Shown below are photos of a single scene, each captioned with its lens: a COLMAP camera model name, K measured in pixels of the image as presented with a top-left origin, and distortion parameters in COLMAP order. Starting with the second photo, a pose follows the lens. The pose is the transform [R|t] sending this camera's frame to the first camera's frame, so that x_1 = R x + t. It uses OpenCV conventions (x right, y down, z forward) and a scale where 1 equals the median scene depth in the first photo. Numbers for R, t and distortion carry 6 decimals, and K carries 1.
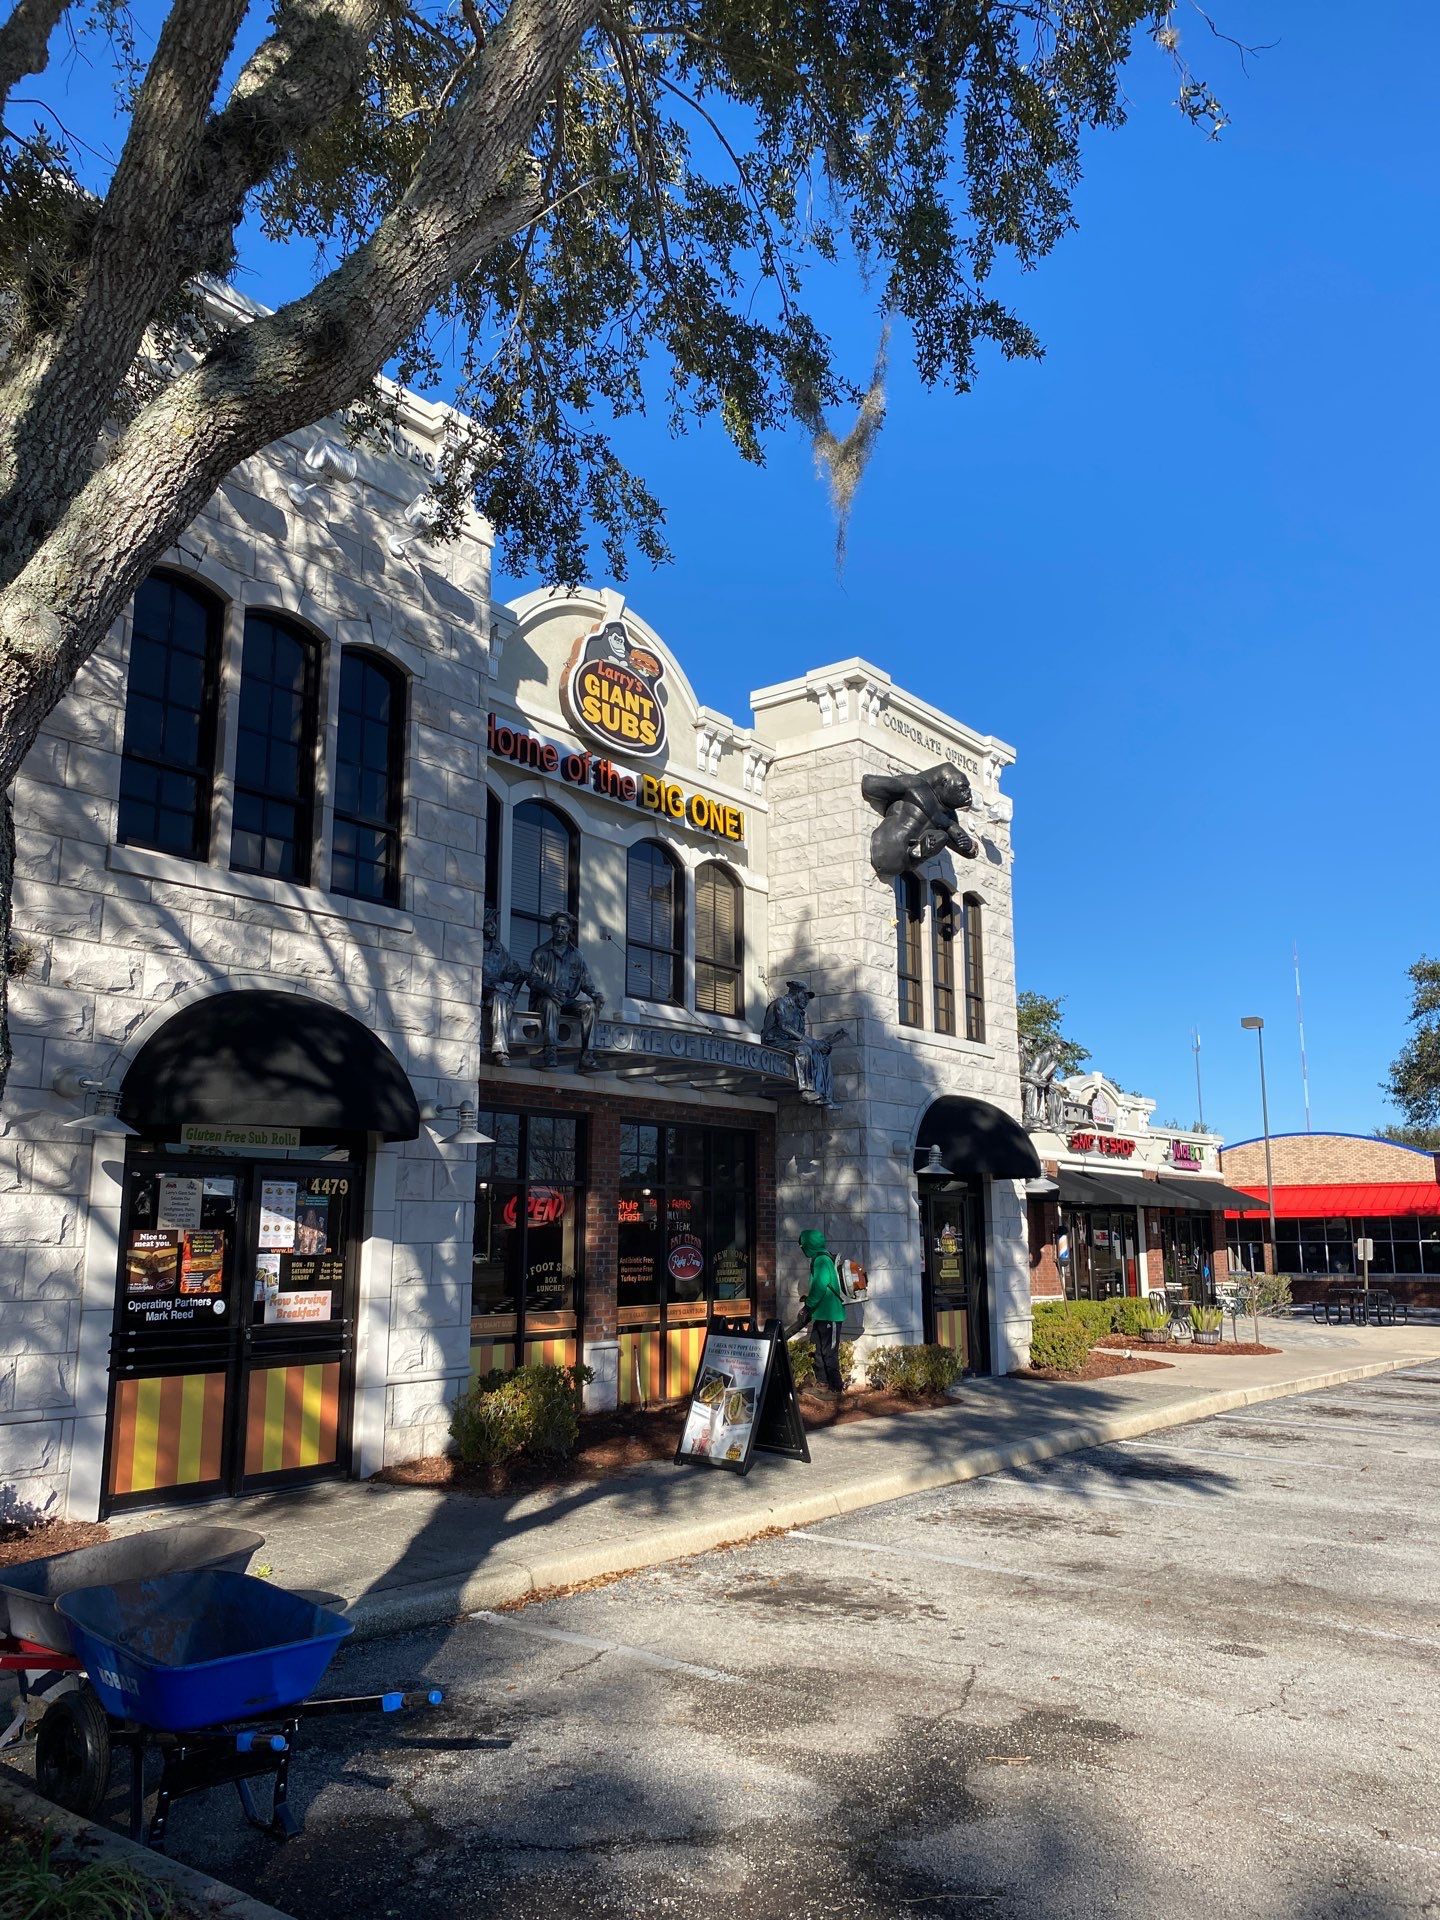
lens RADIAL K [[1442.0, 0, 717.5], [0, 1442.0, 990.6], [0, 0, 1]] dist [0.091186, -0.036289]
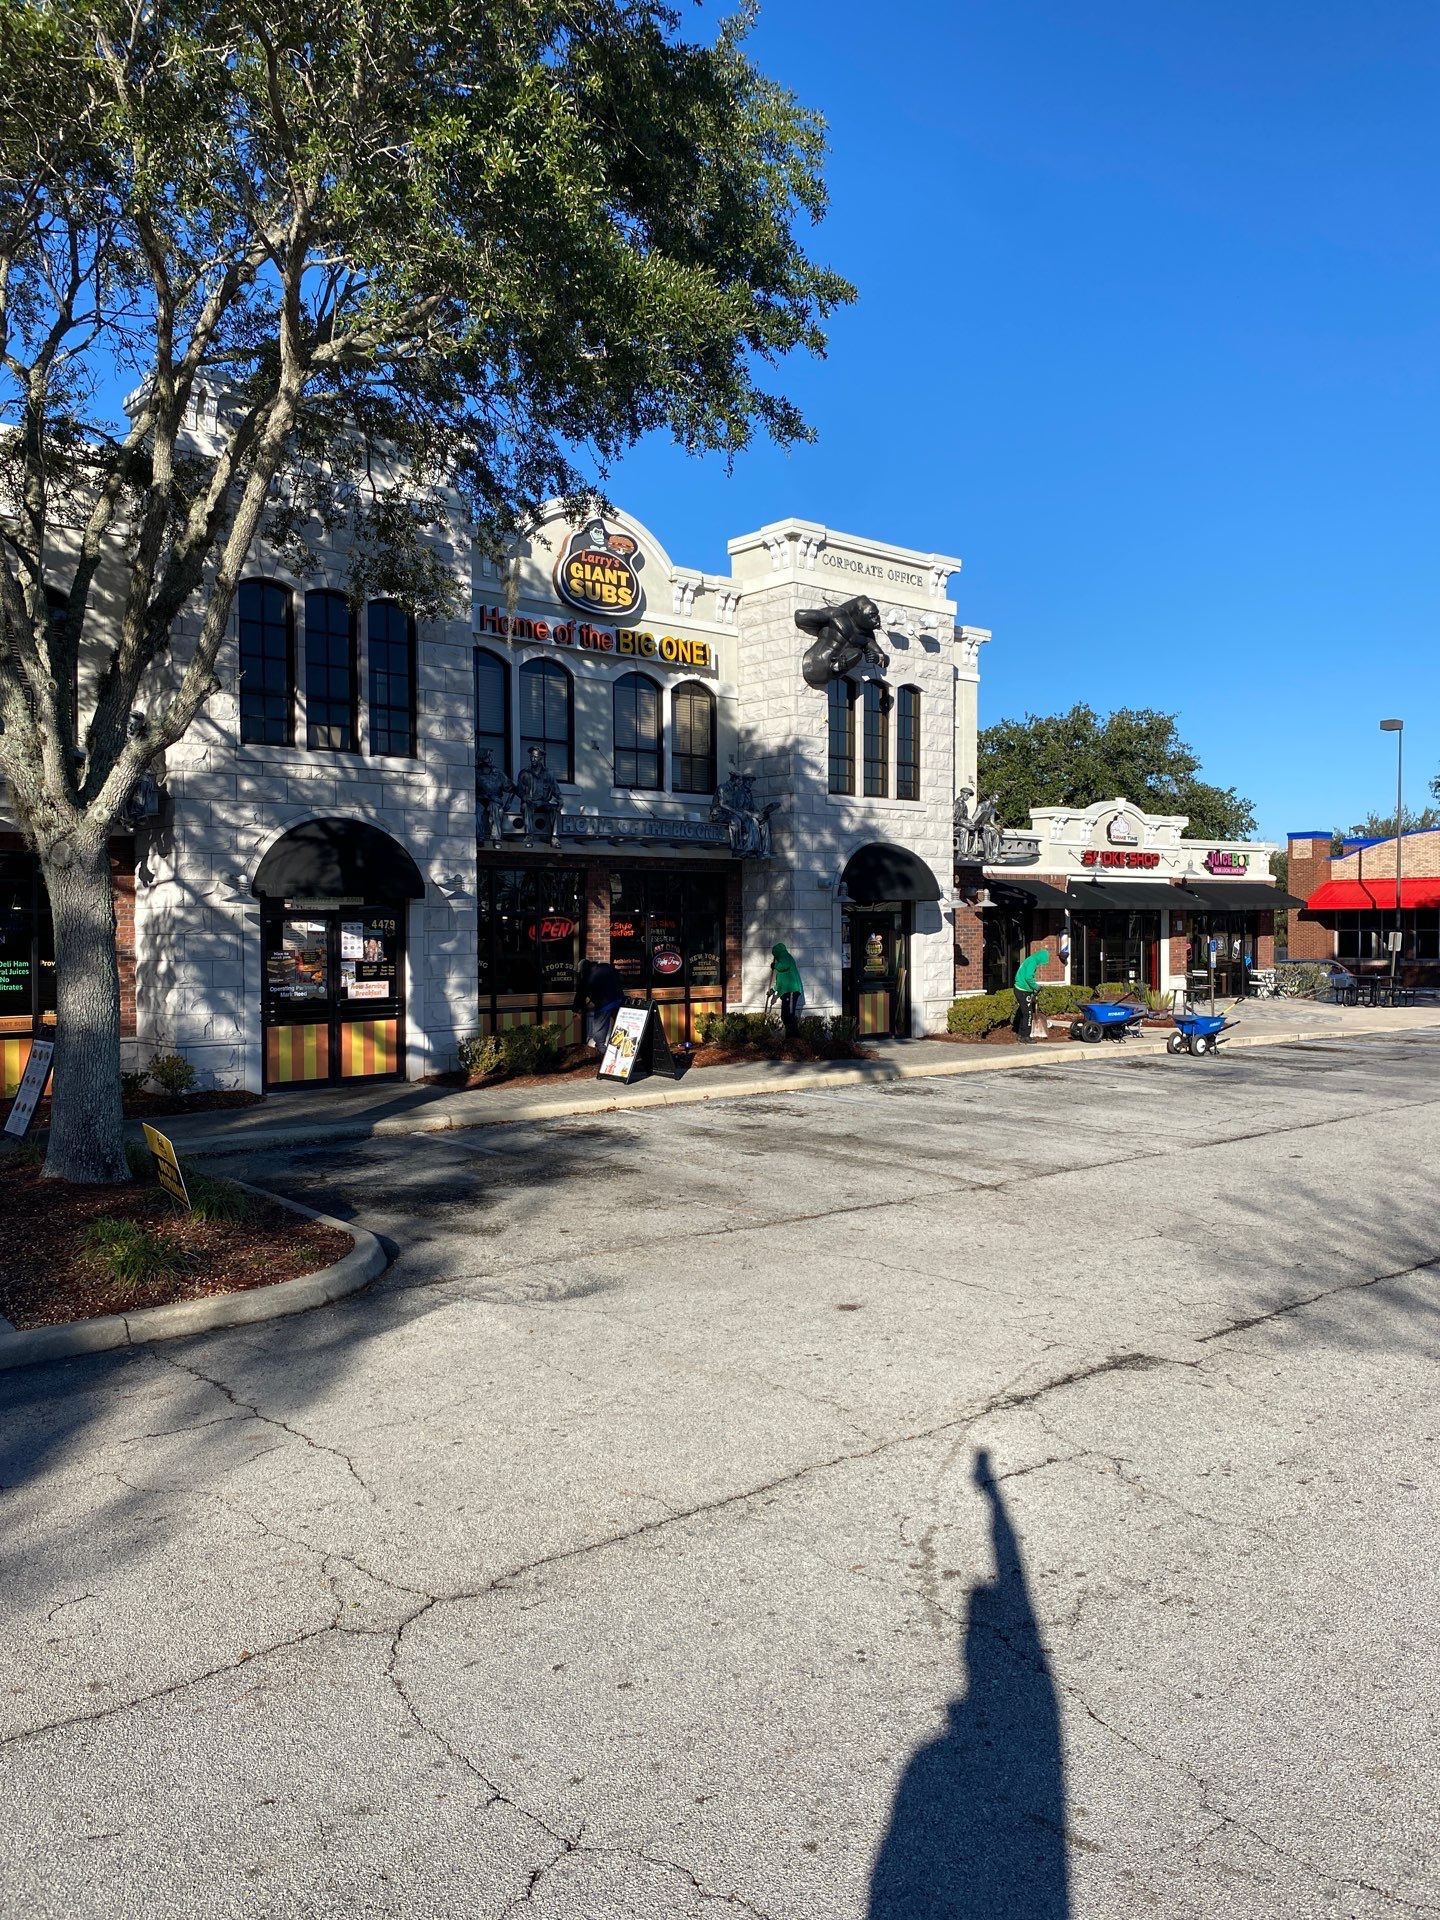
lens RADIAL K [[1442.0, 0, 717.5], [0, 1442.0, 990.6], [0, 0, 1]] dist [0.091186, -0.036289]
pose [[0.977191, 0.009106, -0.212165, 0.317660], [0.037474, 0.976008, 0.214487, -0.094244], [0.209028, -0.217545, 0.953405, -0.389639]]
